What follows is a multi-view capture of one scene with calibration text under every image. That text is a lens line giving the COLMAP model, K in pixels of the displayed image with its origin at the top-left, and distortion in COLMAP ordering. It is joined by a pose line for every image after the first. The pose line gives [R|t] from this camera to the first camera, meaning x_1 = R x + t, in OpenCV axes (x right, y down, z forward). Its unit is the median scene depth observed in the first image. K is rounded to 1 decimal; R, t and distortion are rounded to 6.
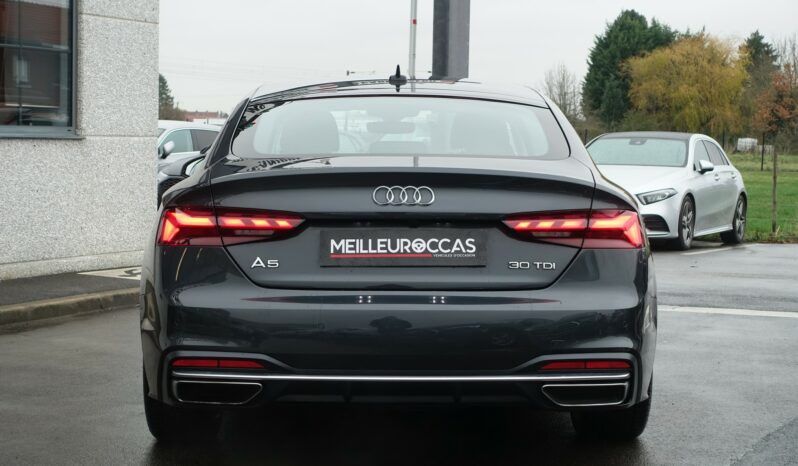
lens RADIAL K [[1620.3, 0, 399.0], [0, 1620.3, 233.0], [0, 0, 1]] dist [-0.015370, -0.108588]
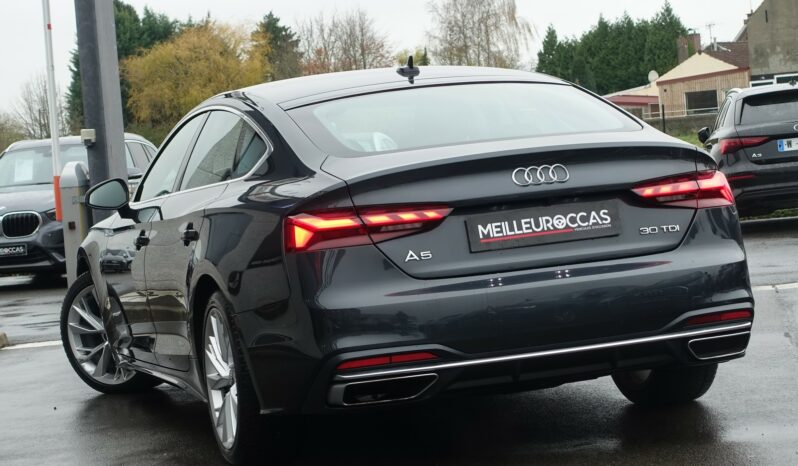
lens RADIAL K [[2062.6, 0, 399.0], [0, 2062.6, 233.0], [0, 0, 1]] dist [-0.053061, 0.136702]
pose [[0.953709, -0.108419, 0.280509, -0.453026], [0.115082, 0.993329, -0.007341, 0.012712], [-0.277842, 0.039283, 0.959823, -0.228294]]
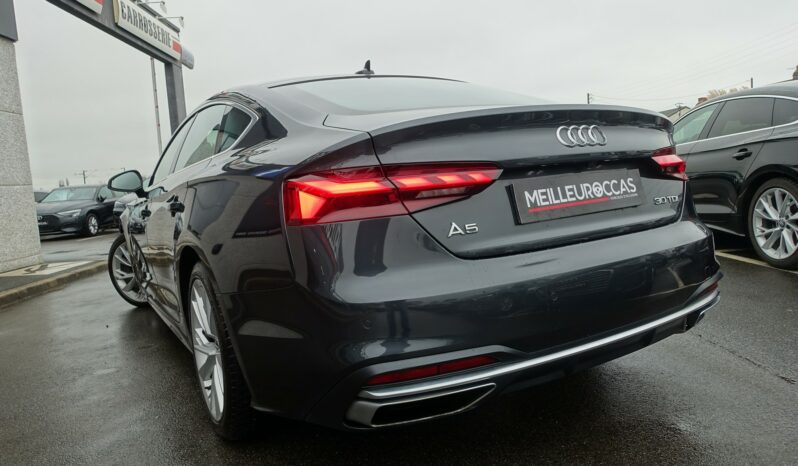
lens RADIAL K [[542.0, 0, 386.2], [0, 542.0, 234.2], [0, 0, 1]] dist [-0.002193, 0.000250]
pose [[0.869474, -0.126245, 0.477574, -0.242194], [0.112358, 0.991993, 0.057669, 0.001736], [-0.481031, 0.003518, 0.876697, 0.787809]]
